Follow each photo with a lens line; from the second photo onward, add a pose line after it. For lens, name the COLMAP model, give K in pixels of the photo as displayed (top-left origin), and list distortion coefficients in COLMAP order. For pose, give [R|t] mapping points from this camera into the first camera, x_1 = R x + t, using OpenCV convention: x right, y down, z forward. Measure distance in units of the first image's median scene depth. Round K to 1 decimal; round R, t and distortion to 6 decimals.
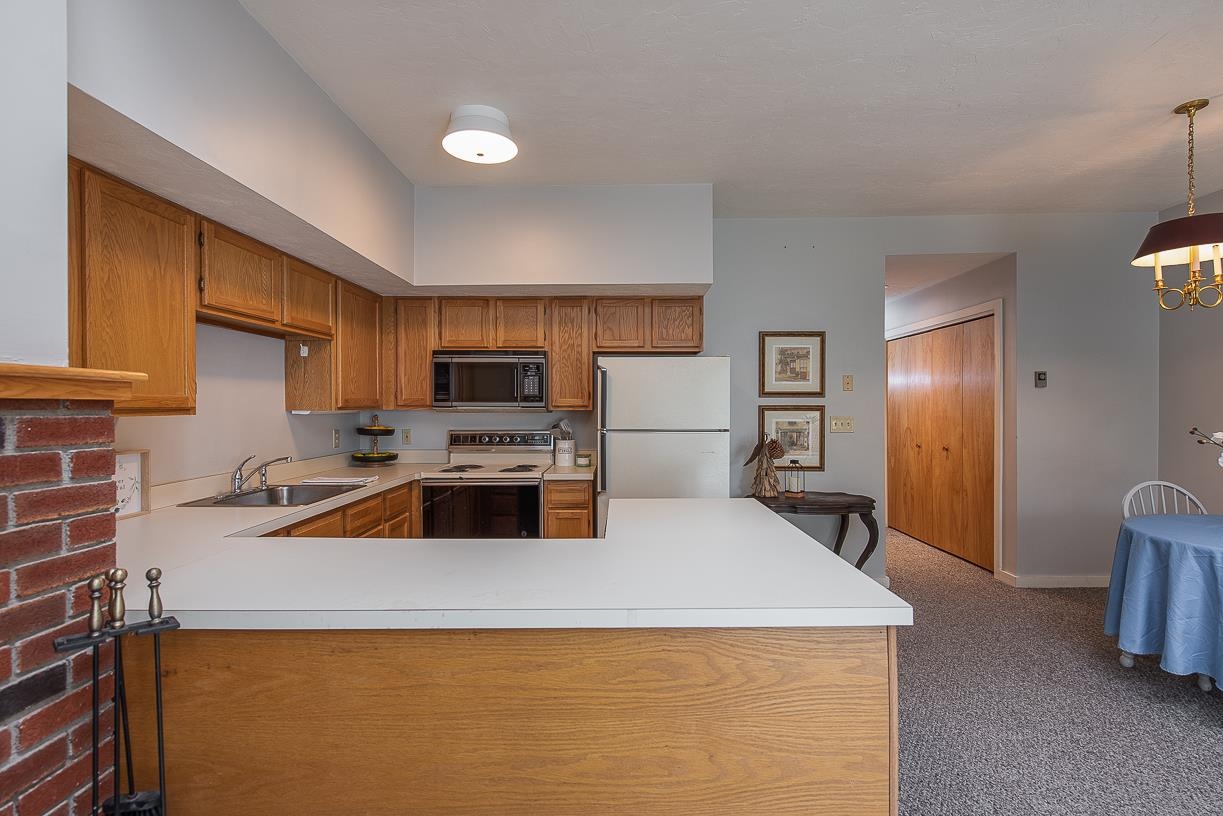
lens RADIAL K [[569.4, 0, 611.9], [0, 569.4, 408.8], [0, 0, 1]] dist [0.003309, -0.000639]
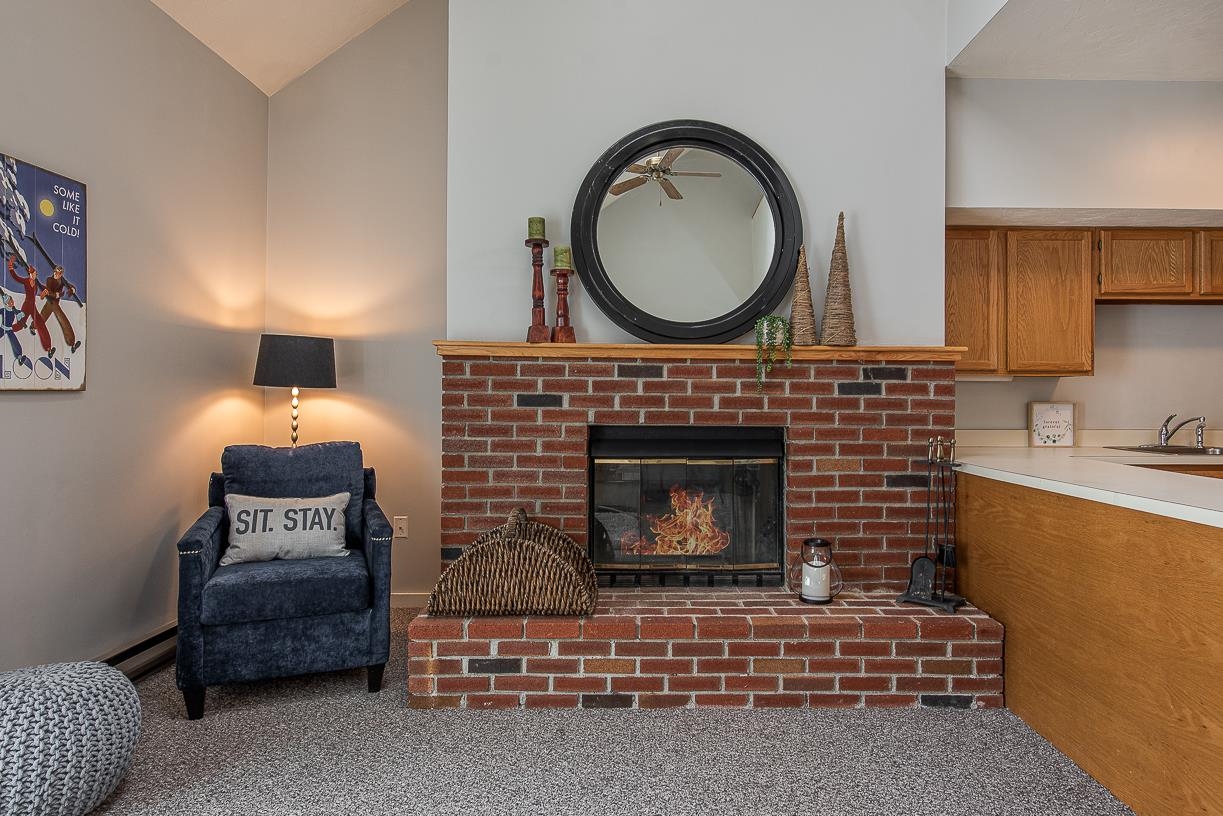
lens RADIAL K [[723.1, 0, 650.8], [0, 723.1, 393.3], [0, 0, 1]] dist [0.003705, 0.000134]
pose [[0.036959, -0.003833, -0.999309, 0.538383], [-0.009882, 0.999942, -0.004201, 0.039254], [0.999268, 0.010030, 0.036919, -0.064881]]
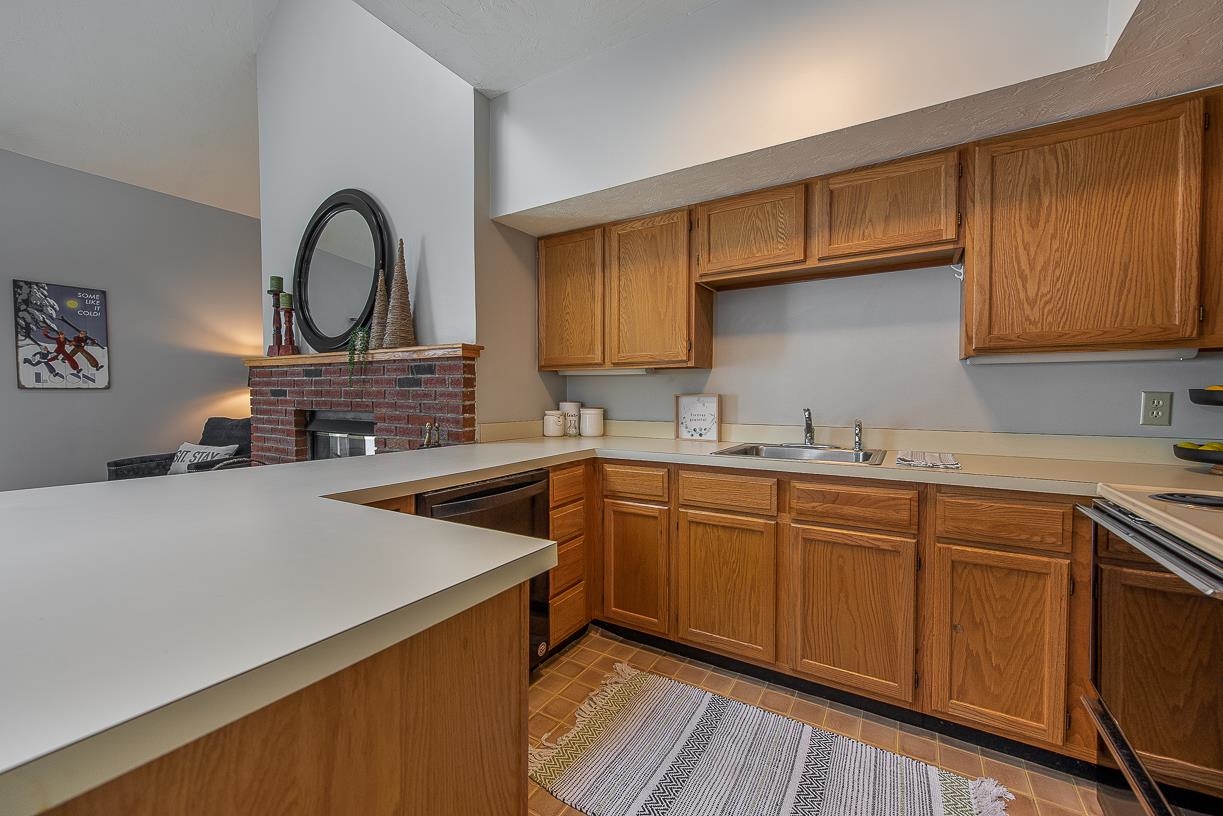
lens RADIAL K [[486.7, 0, 612.0], [0, 486.7, 406.5], [0, 0, 1]] dist [0.011573, -0.003793]
pose [[-0.508216, 0.020025, -0.860997, 0.167607], [-0.007067, 0.999599, 0.027420, 0.040913], [0.861201, 0.020020, -0.507870, 0.791789]]
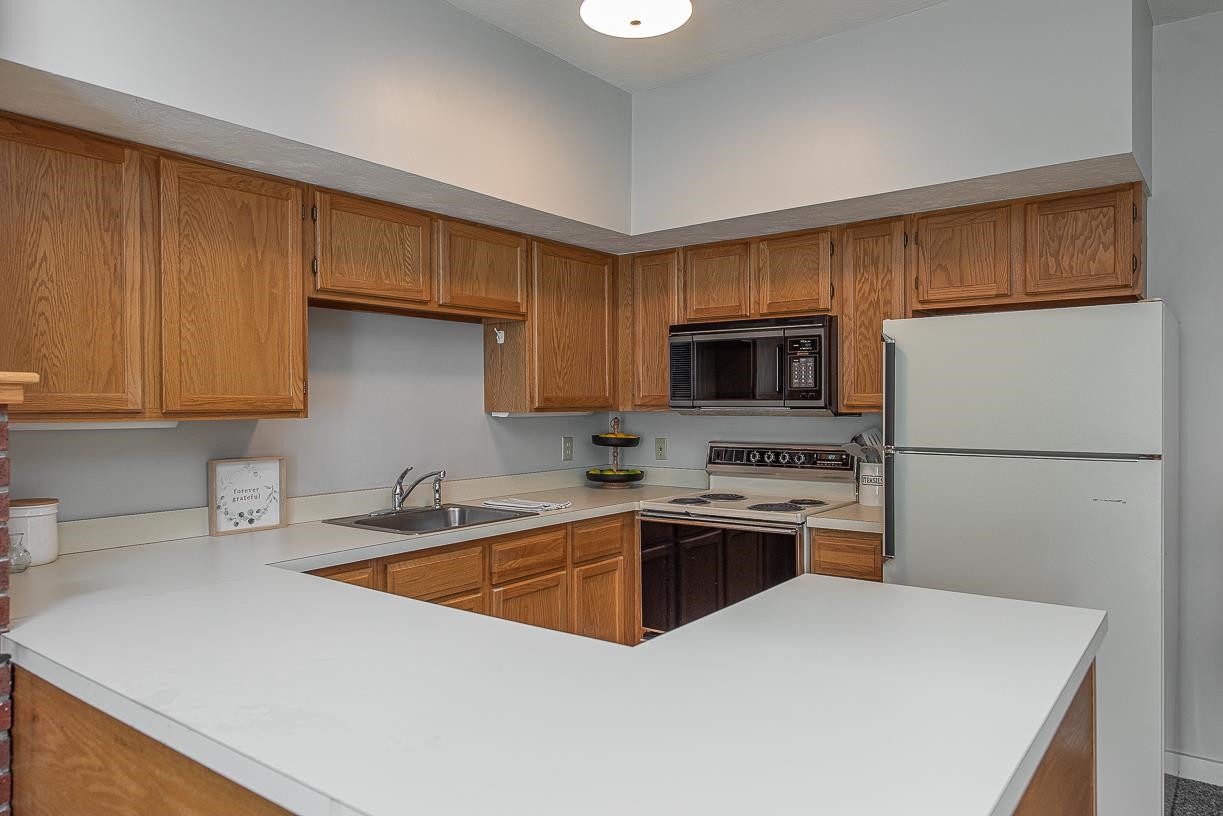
lens RADIAL K [[804.0, 0, 615.3], [0, 804.0, 409.2], [0, 0, 1]] dist [0.003899, 0.000739]
pose [[0.805043, 0.000681, -0.593217, 0.208243], [0.000393, 0.999999, 0.001682, -0.002589], [0.593217, -0.001587, 0.805041, 0.168009]]
